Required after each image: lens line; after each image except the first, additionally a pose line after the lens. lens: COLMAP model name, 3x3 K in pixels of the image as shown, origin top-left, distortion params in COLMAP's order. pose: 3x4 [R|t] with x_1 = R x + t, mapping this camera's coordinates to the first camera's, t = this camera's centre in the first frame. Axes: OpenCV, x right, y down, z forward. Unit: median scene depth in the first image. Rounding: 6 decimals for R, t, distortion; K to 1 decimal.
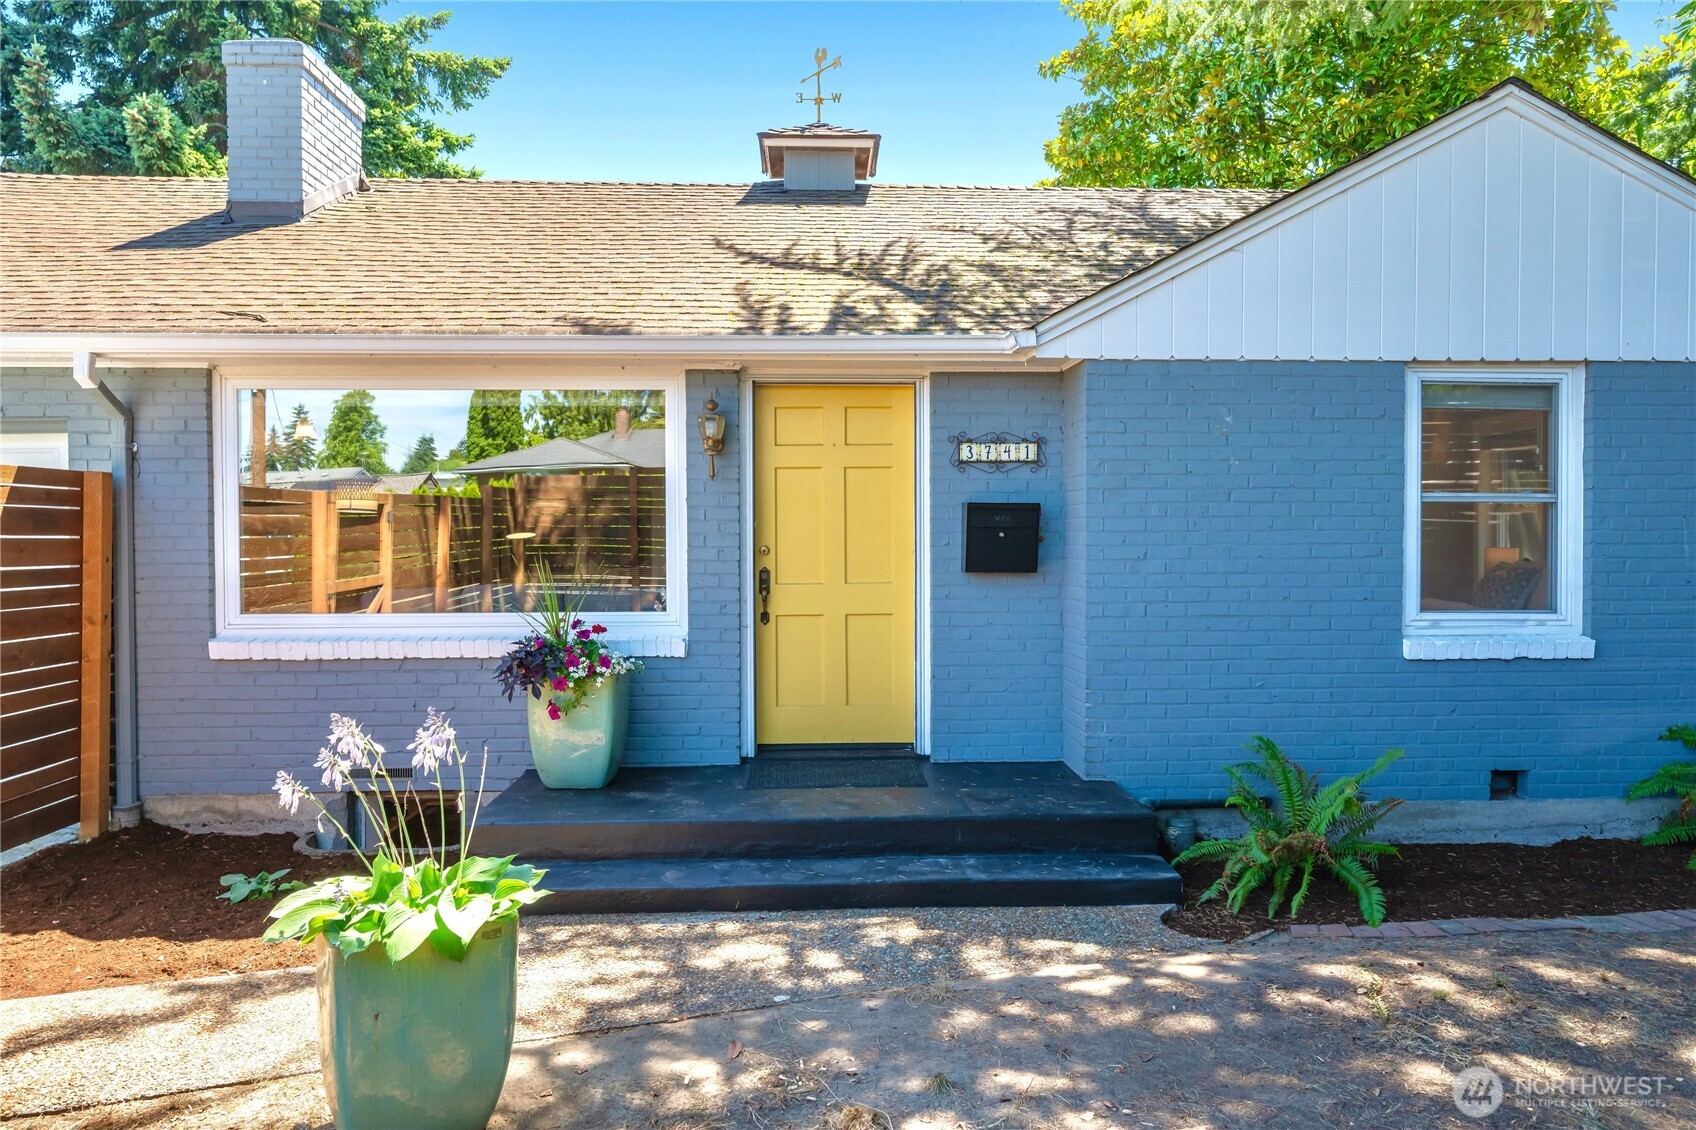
lens RADIAL K [[1084.8, 0, 848.0], [0, 1084.8, 565.0], [0, 0, 1]] dist [0.001451, 0.000529]
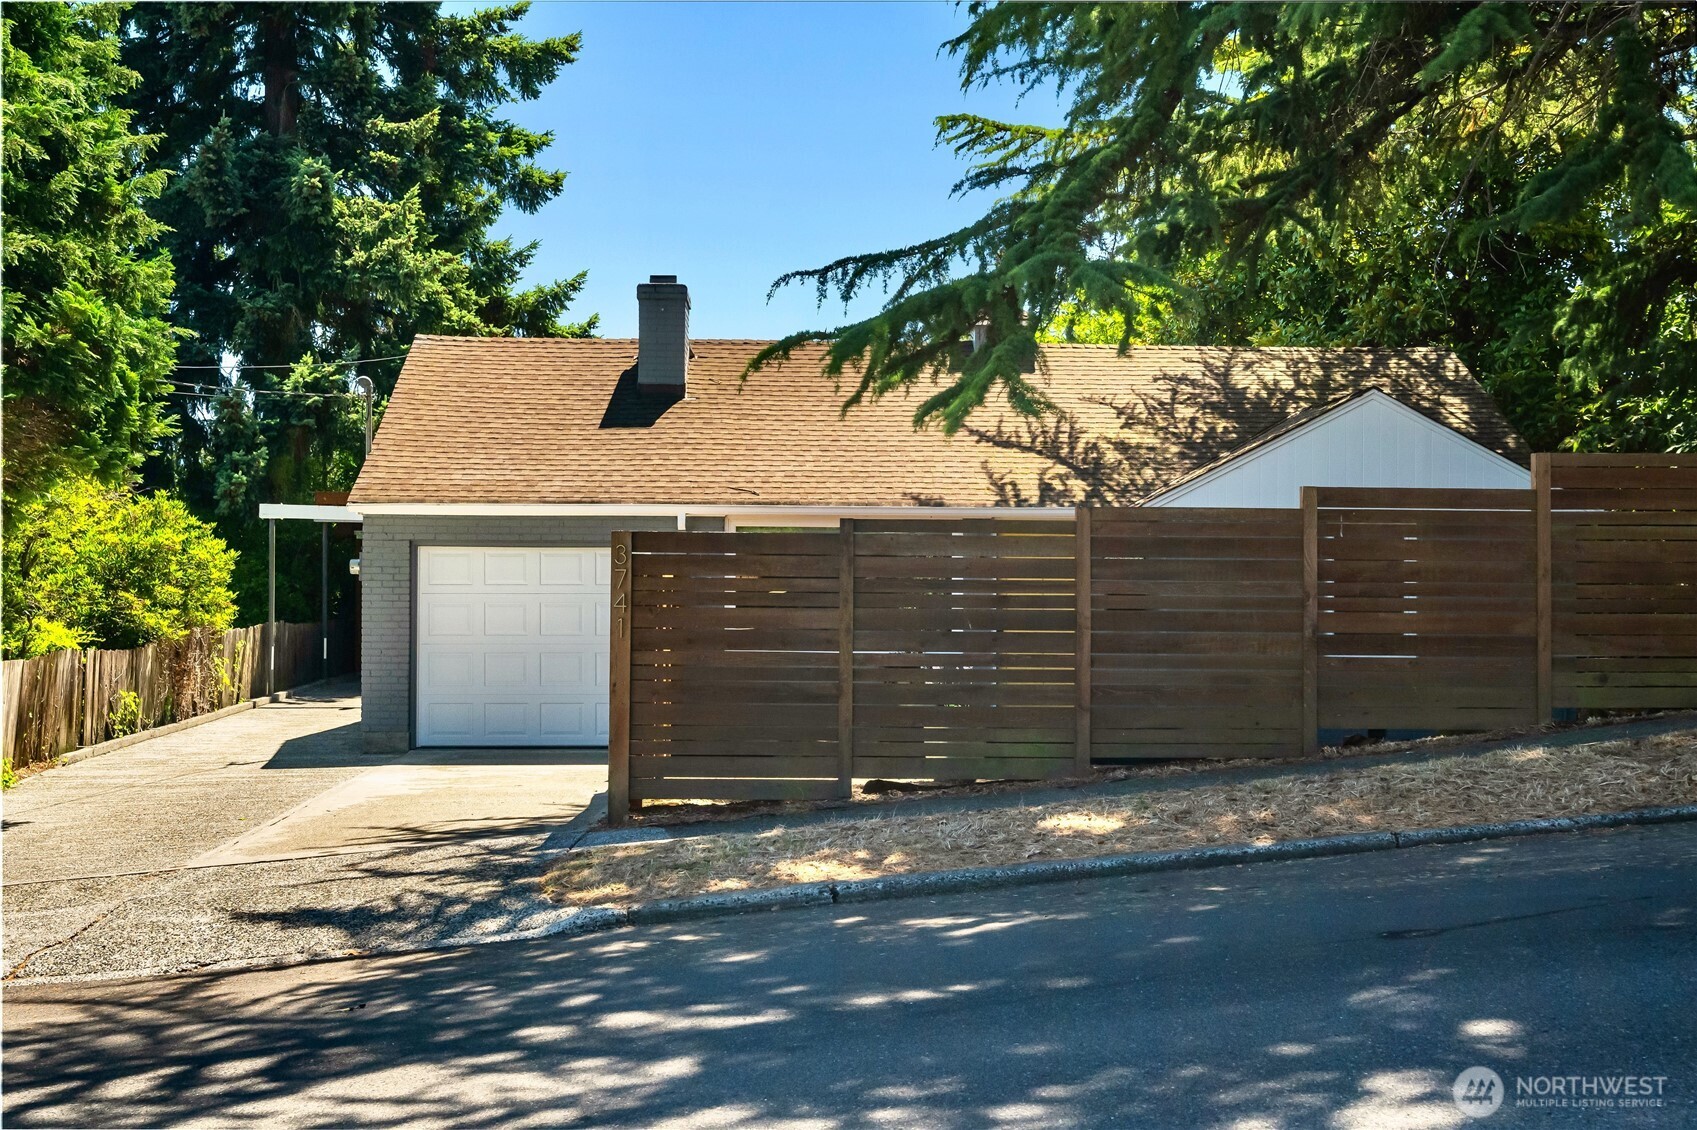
lens RADIAL K [[2032.3, 0, 848.5], [0, 2032.3, 565.0], [0, 0, 1]] dist [0.003982, -0.006158]
pose [[0.999876, 0.014408, 0.006281, -0.317856], [-0.014291, 0.999731, -0.018271, -0.022644], [-0.006542, 0.018179, 0.999813, -2.202648]]
